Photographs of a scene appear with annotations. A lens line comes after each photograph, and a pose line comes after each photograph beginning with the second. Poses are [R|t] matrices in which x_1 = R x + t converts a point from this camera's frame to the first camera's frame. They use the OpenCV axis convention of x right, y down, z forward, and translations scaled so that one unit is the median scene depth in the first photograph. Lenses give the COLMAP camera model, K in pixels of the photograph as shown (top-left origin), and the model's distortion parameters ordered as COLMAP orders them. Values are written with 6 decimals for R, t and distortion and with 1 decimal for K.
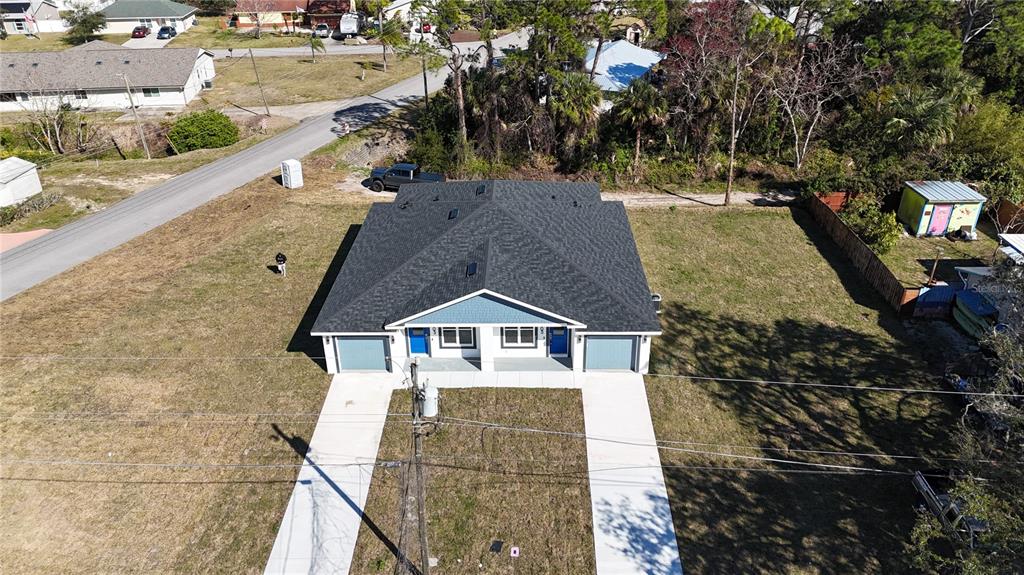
lens RADIAL K [[748.2, 0, 510.8], [0, 748.2, 285.6], [0, 0, 1]] dist [0.081089, -0.078093]
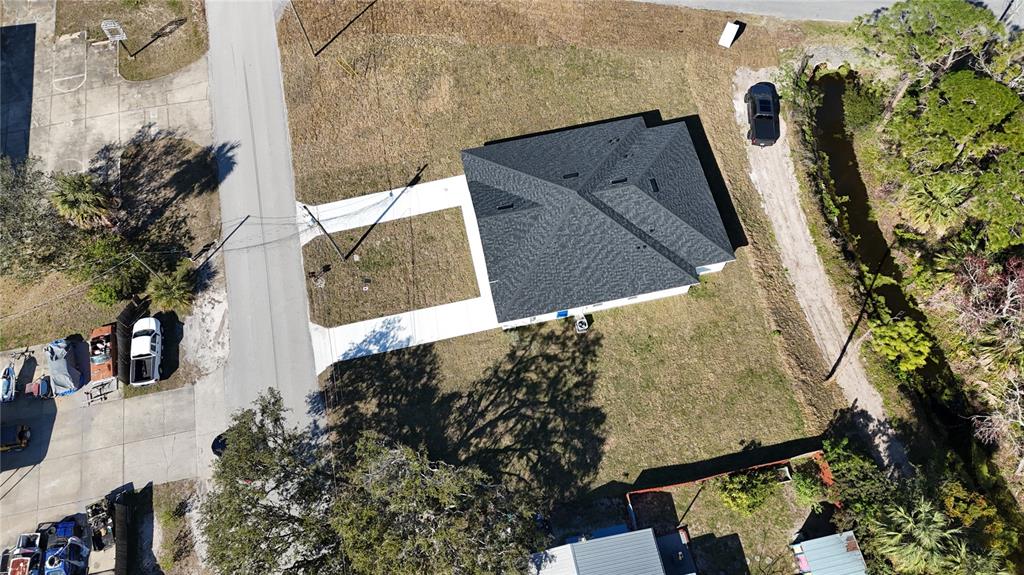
lens RADIAL K [[748.2, 0, 510.8], [0, 748.2, 285.6], [0, 0, 1]] dist [0.081089, -0.078093]
pose [[0.227586, 0.891641, -0.391383, 0.729467], [-0.452720, 0.452736, 0.768163, -1.180228], [0.862119, 0.002364, 0.506700, 0.162391]]
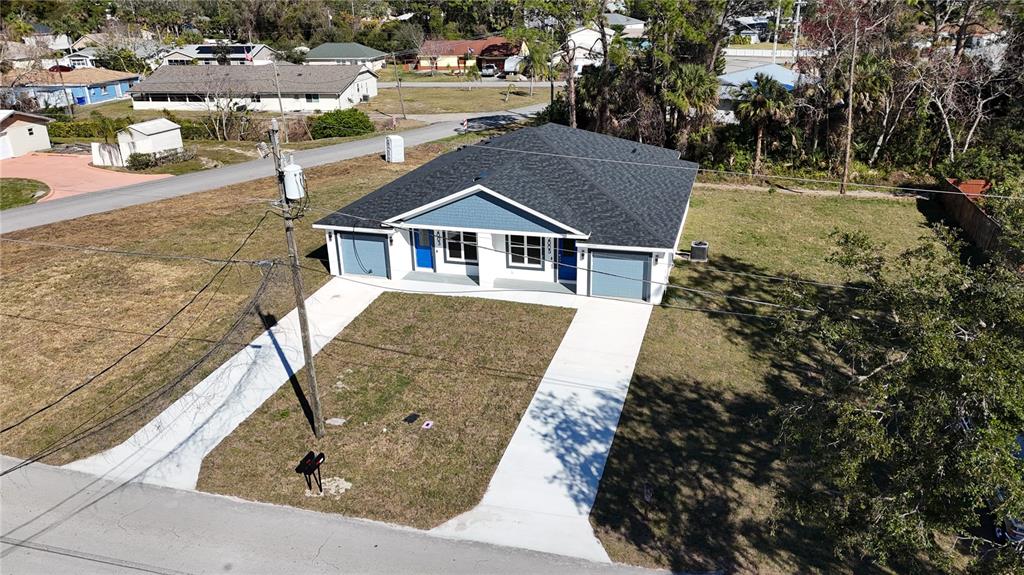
lens RADIAL K [[748.2, 0, 510.8], [0, 748.2, 285.6], [0, 0, 1]] dist [0.081089, -0.078093]
pose [[0.963505, 0.088692, -0.252570, 0.226796], [-0.117690, 0.987788, -0.102098, 0.199333], [0.240430, 0.128097, 0.962177, 0.116081]]
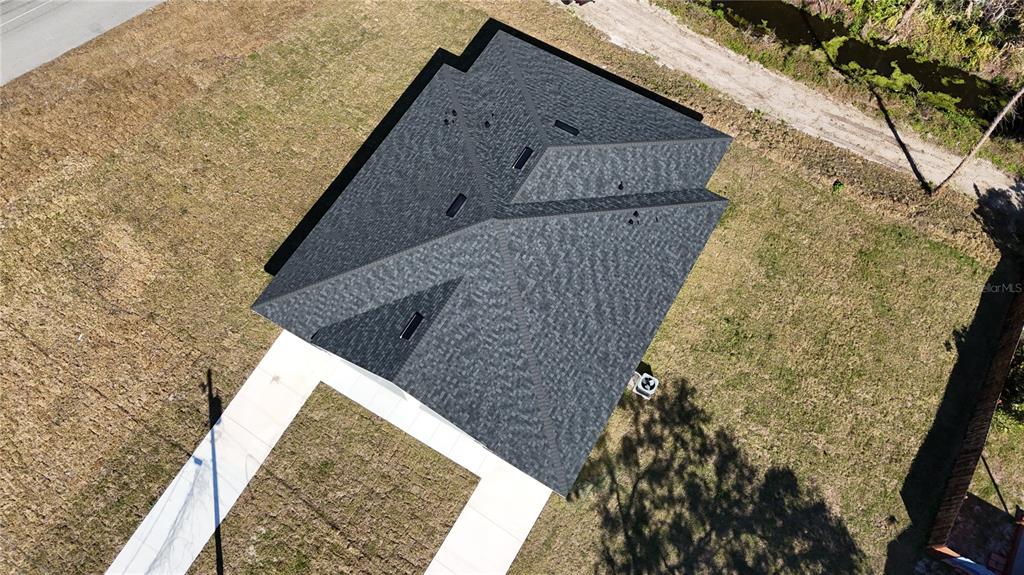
lens RADIAL K [[802.9, 0, 508.0], [0, 802.9, 267.9], [0, 0, 1]] dist [0.042290, -0.007470]
pose [[0.868312, 0.450895, -0.206706, 0.201114], [-0.238507, 0.744932, 0.623050, -0.662224], [0.434912, -0.491701, 0.754375, 0.355762]]
